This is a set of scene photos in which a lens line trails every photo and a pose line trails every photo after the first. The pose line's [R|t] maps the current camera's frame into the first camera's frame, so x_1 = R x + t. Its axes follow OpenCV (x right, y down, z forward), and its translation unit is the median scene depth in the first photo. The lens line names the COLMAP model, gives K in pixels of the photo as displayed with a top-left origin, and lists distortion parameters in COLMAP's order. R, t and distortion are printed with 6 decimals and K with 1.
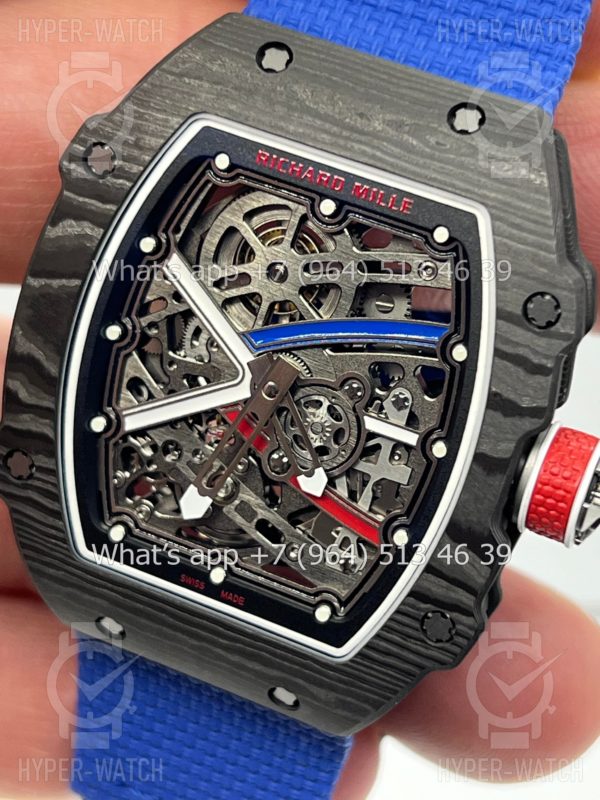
lens RADIAL K [[1905.5, 0, 294.7], [0, 1905.5, 384.9], [0, 0, 1]] dist [0.192255, 0.000000]
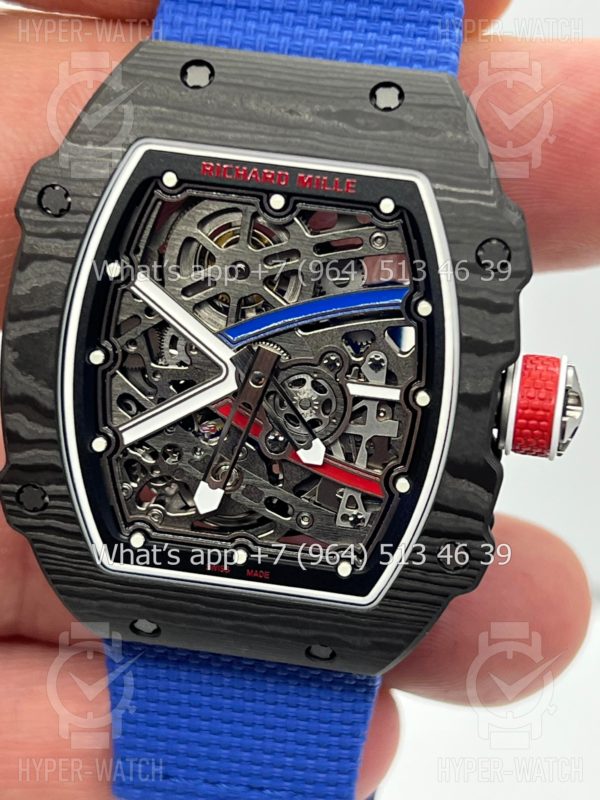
lens RADIAL K [[1905.5, 0, 300.6], [0, 1905.5, 403.9], [0, 0, 1]] dist [0.192255, 0.000000]
pose [[0.967948, -0.214578, 0.130512, -0.132253], [0.210810, 0.976616, 0.042198, -0.023508], [-0.136515, -0.013332, 0.990548, -0.072160]]
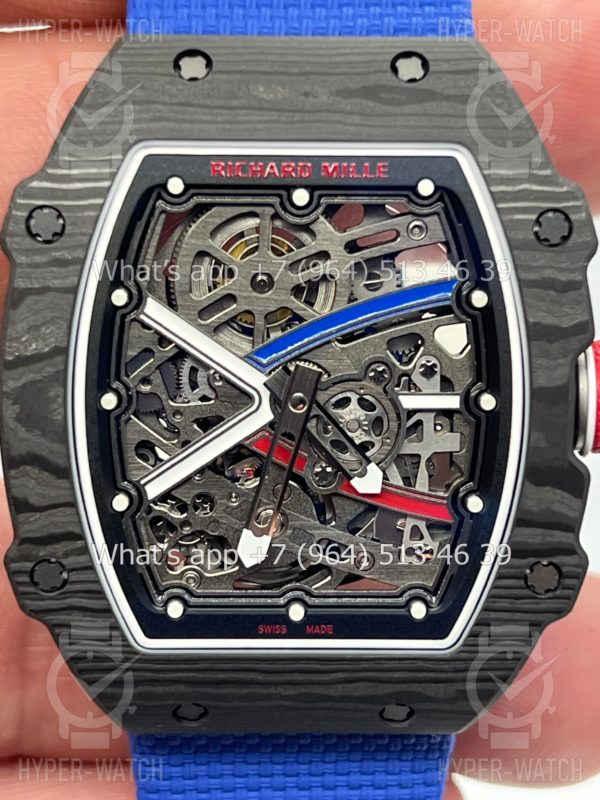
lens RADIAL K [[1905.5, 0, 296.4], [0, 1905.5, 382.6], [0, 0, 1]] dist [0.192255, 0.000000]
pose [[0.911866, -0.311098, 0.267804, -0.261423], [0.325952, 0.945314, -0.011721, 0.004444], [-0.249512, 0.097979, 0.963402, 0.092015]]
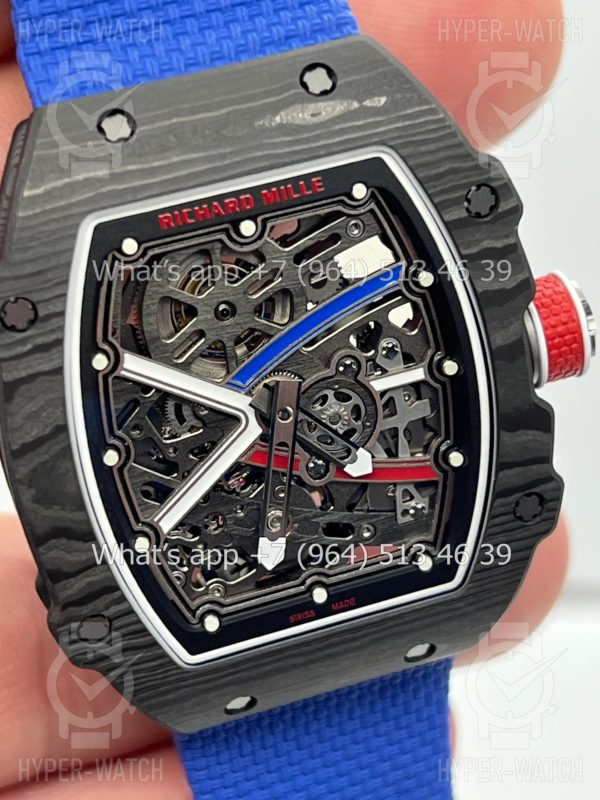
lens RADIAL K [[1905.5, 0, 304.5], [0, 1905.5, 399.4], [0, 0, 1]] dist [0.192255, 0.000000]
pose [[0.744964, -0.564581, 0.355356, -0.354358], [0.519854, 0.825136, 0.221140, -0.217960], [-0.418068, 0.019991, 0.908196, 0.087719]]
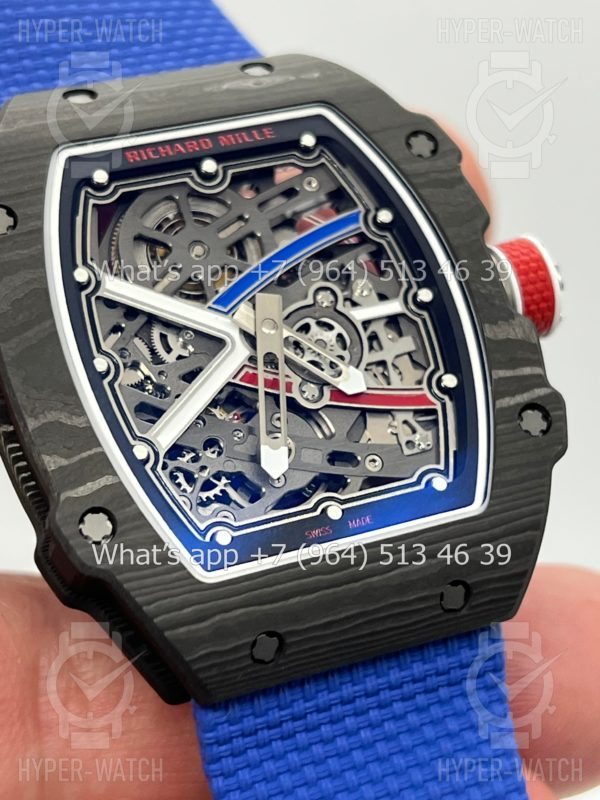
lens RADIAL K [[1905.5, 0, 304.6], [0, 1905.5, 399.1], [0, 0, 1]] dist [0.192255, 0.000000]
pose [[0.676306, -0.321903, 0.662562, -0.678376], [0.640925, 0.700493, -0.313888, 0.357568], [-0.363079, 0.636937, 0.680063, 0.329932]]
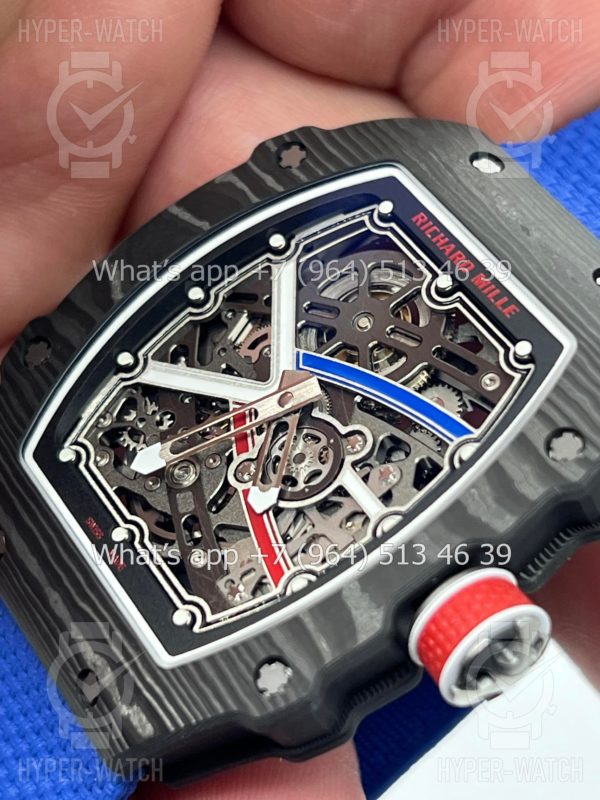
lens RADIAL K [[1905.5, 0, 300.4], [0, 1905.5, 401.5], [0, 0, 1]] dist [0.192255, 0.000000]
pose [[0.793541, 0.540120, -0.280291, 0.262465], [-0.608514, 0.705863, -0.362586, 0.346333], [0.002007, 0.458288, 0.888802, 0.145022]]
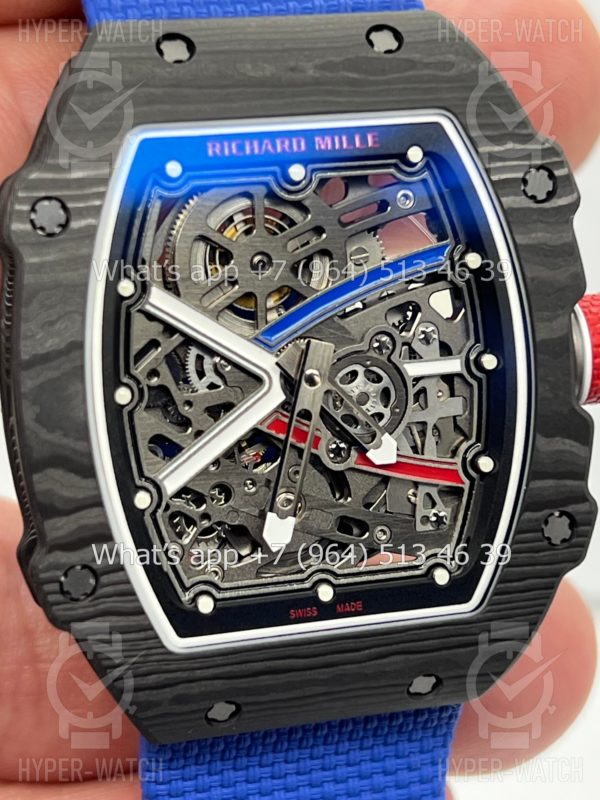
lens RADIAL K [[1905.5, 0, 295.4], [0, 1905.5, 391.4], [0, 0, 1]] dist [0.192255, 0.000000]
pose [[0.786291, -0.376257, 0.490079, -0.477695], [0.421805, 0.906483, 0.019201, -0.012650], [-0.451473, 0.191620, 0.871466, 0.189404]]
